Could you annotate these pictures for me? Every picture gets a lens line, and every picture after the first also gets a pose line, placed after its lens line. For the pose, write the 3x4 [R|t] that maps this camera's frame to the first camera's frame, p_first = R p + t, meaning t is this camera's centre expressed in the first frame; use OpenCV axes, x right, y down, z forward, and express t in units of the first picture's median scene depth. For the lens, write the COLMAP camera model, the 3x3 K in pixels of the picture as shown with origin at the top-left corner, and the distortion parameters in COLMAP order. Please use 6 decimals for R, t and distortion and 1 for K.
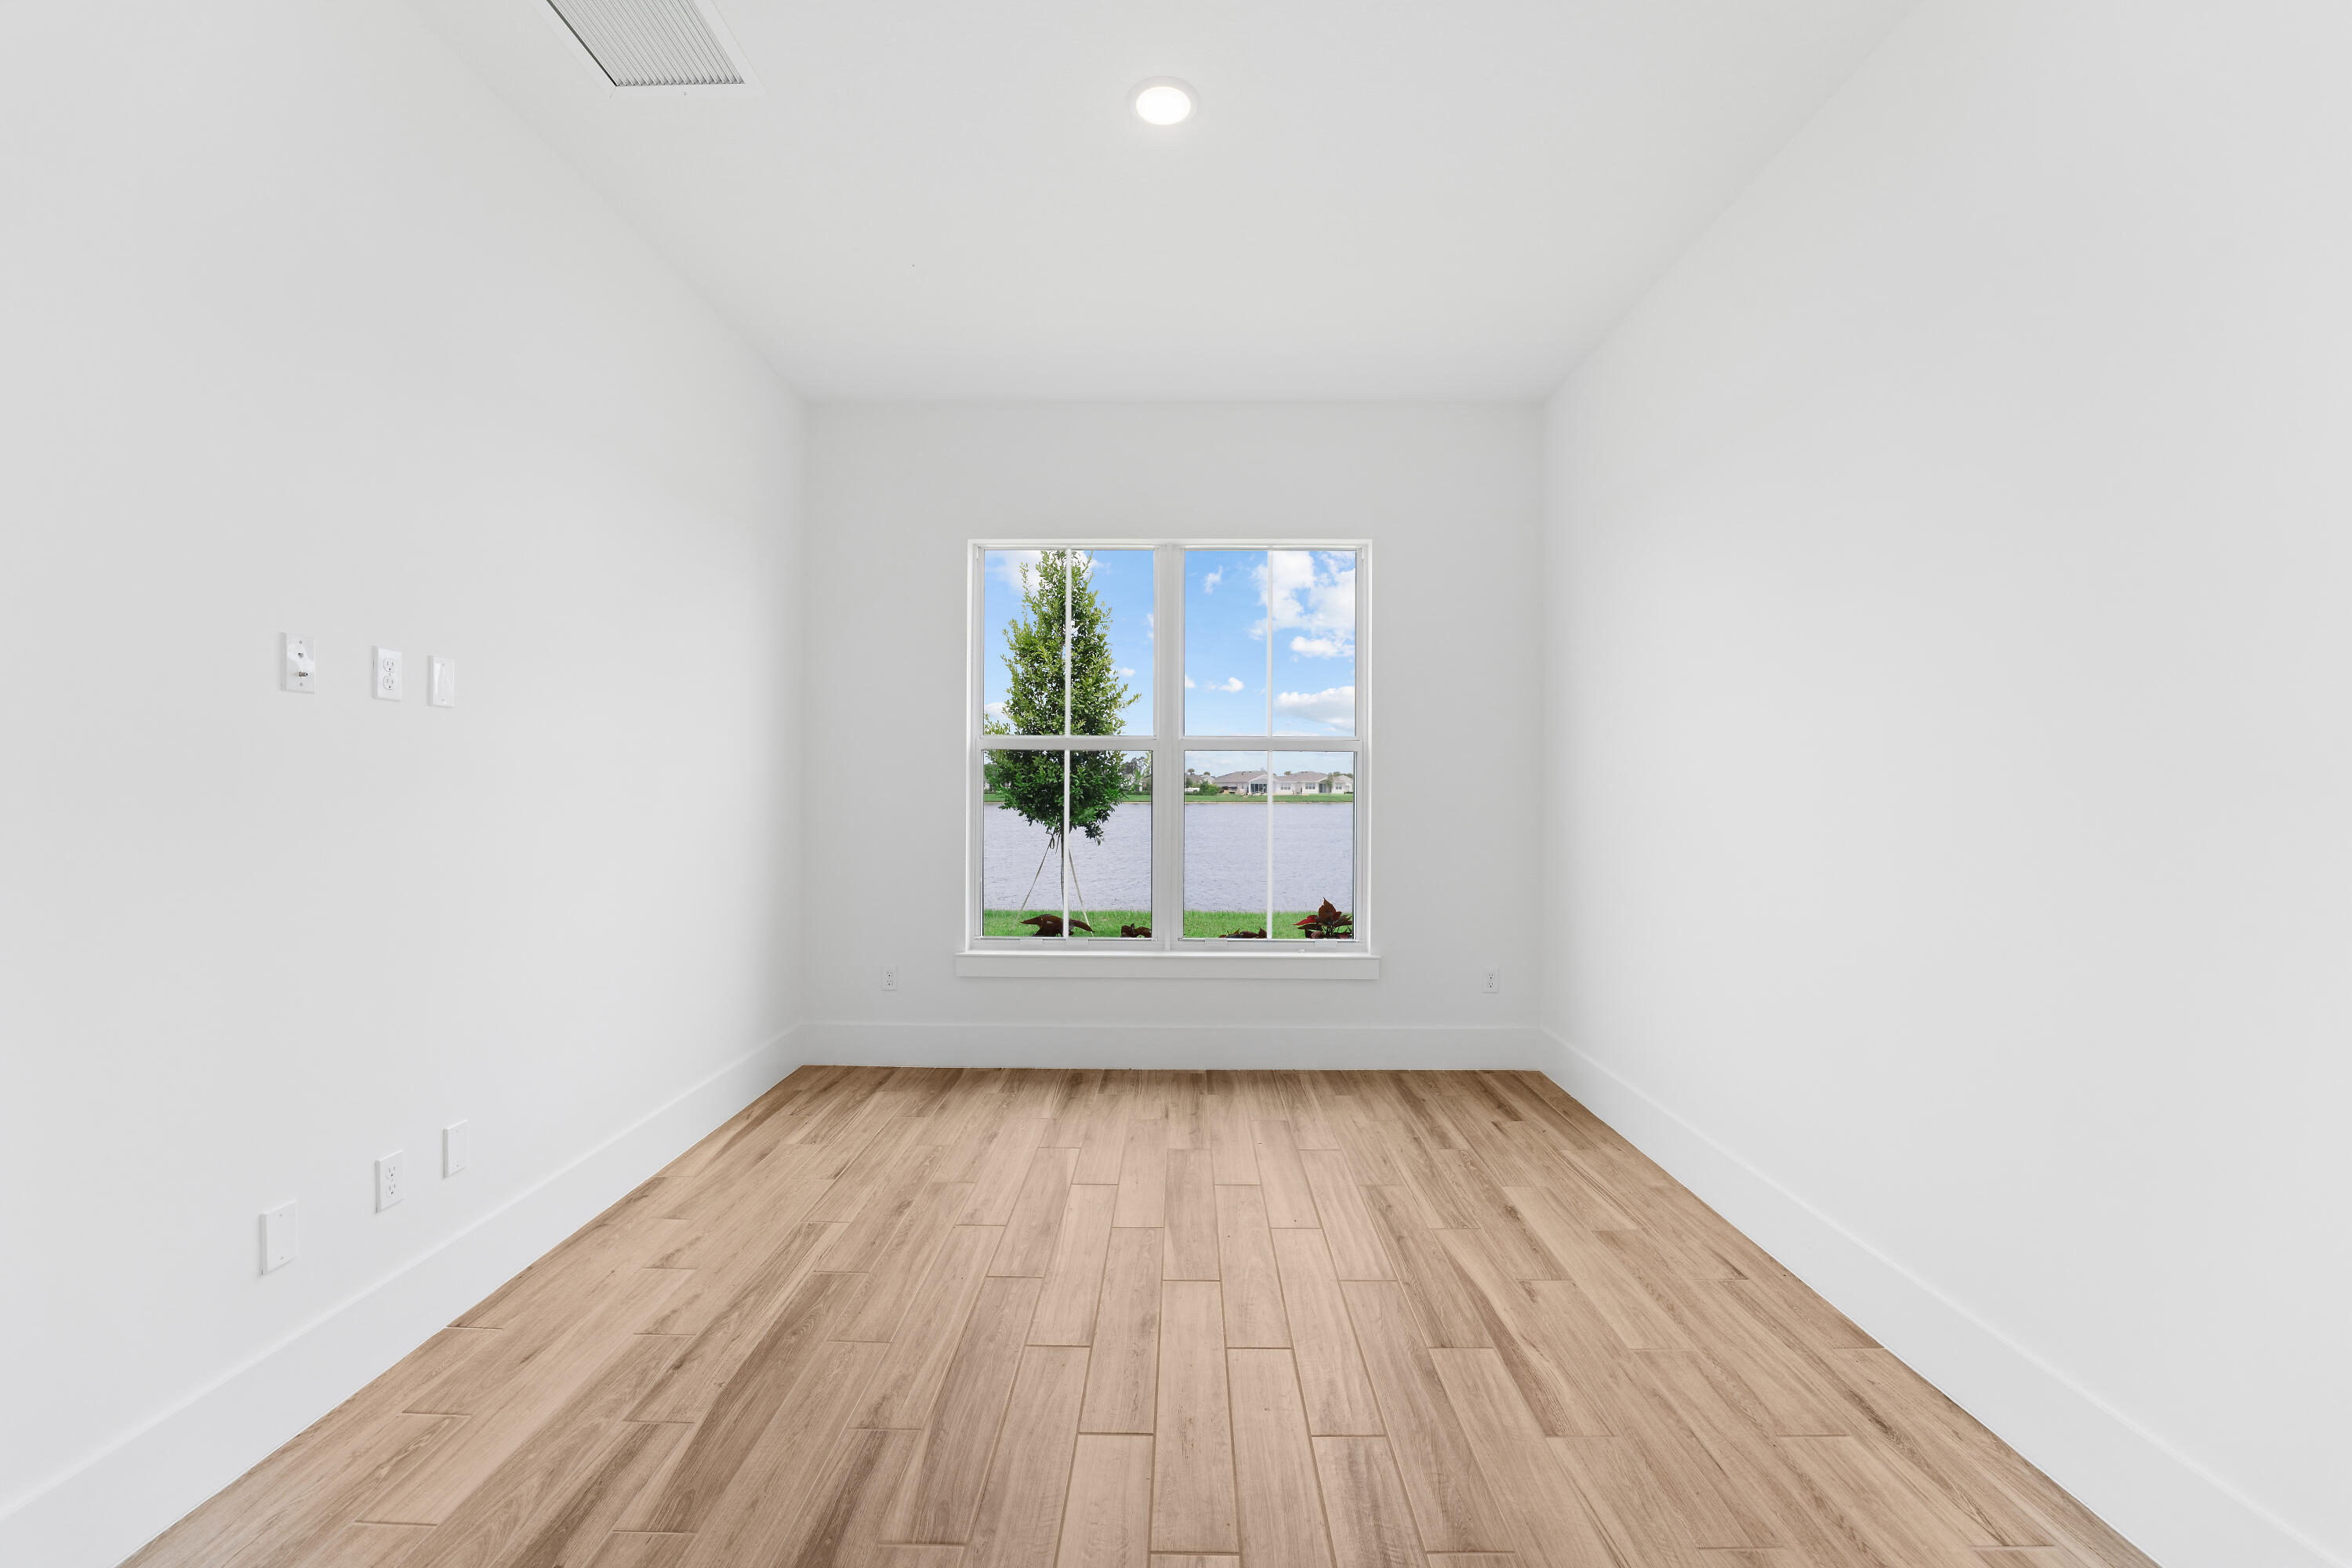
lens RADIAL K [[962.0, 0, 1172.3], [0, 962.0, 782.3], [0, 0, 1]] dist [-0.021105, 0.000075]
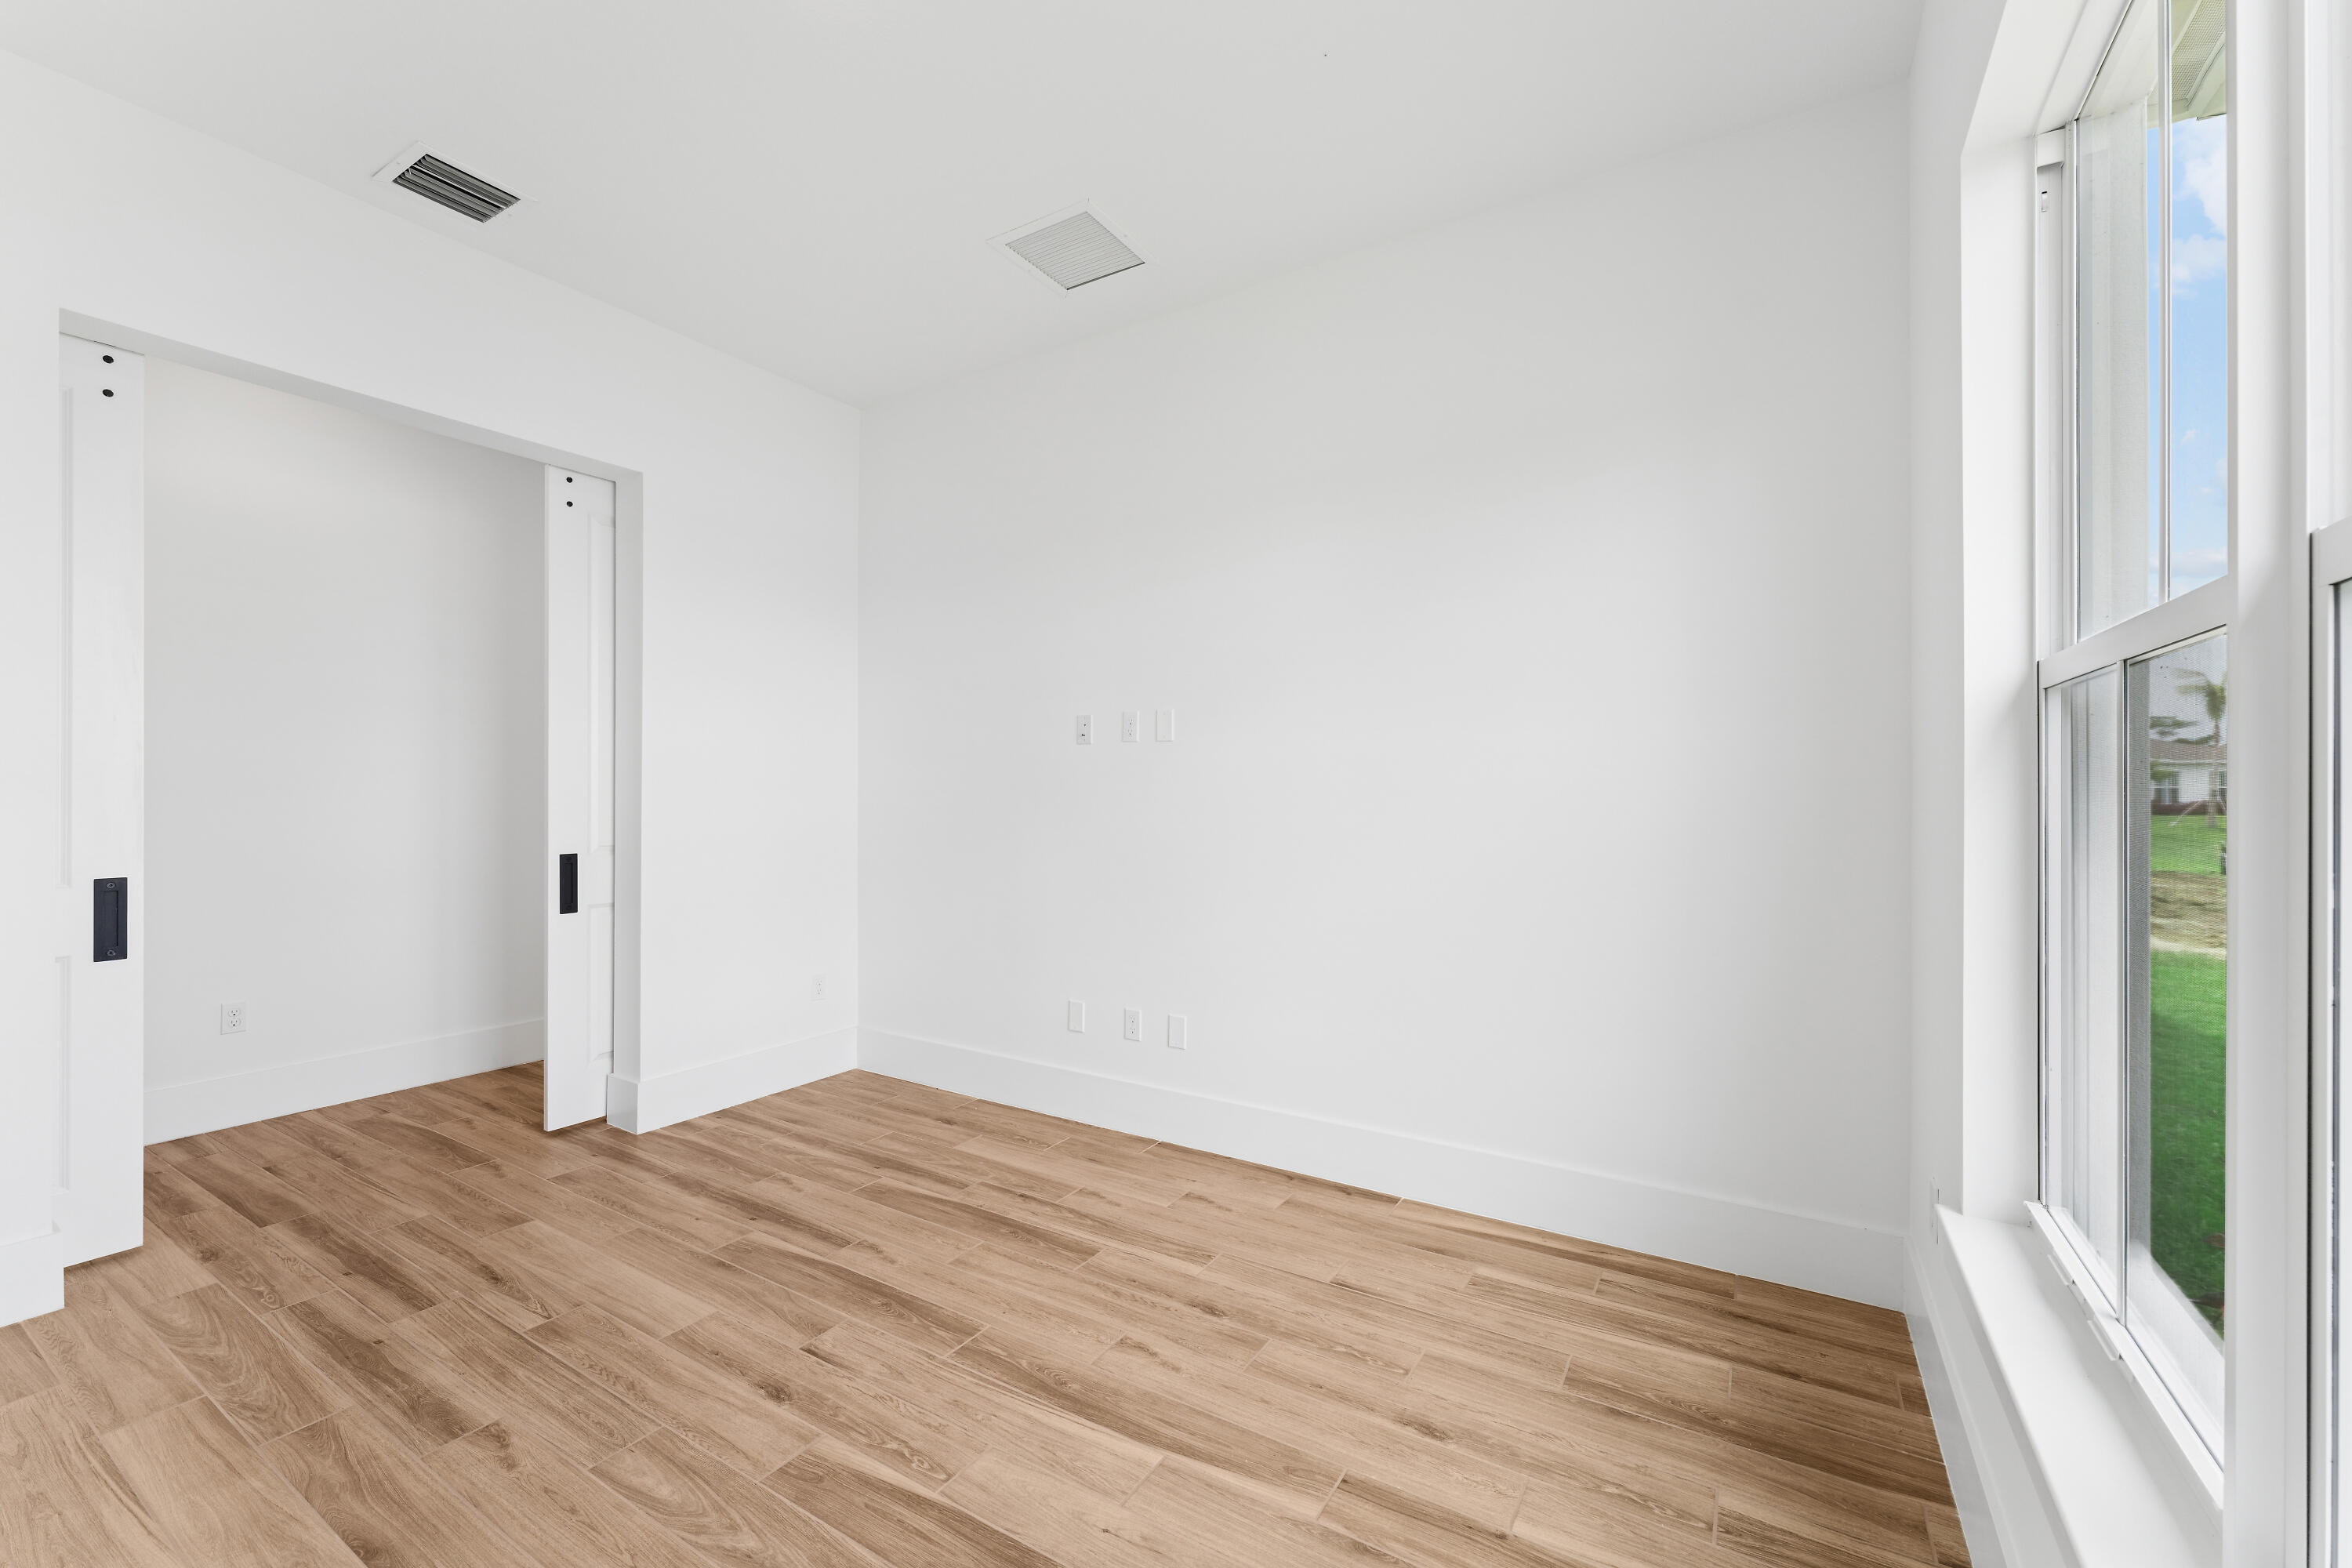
lens RADIAL K [[948.4, 0, 1177.5], [0, 948.4, 791.7], [0, 0, 1]] dist [-0.000570, -0.000076]
pose [[-0.514372, -0.003338, -0.857561, 0.463328], [0.000857, 0.999990, -0.004406, 0.008034], [0.857567, -0.003002, -0.514364, 1.521387]]
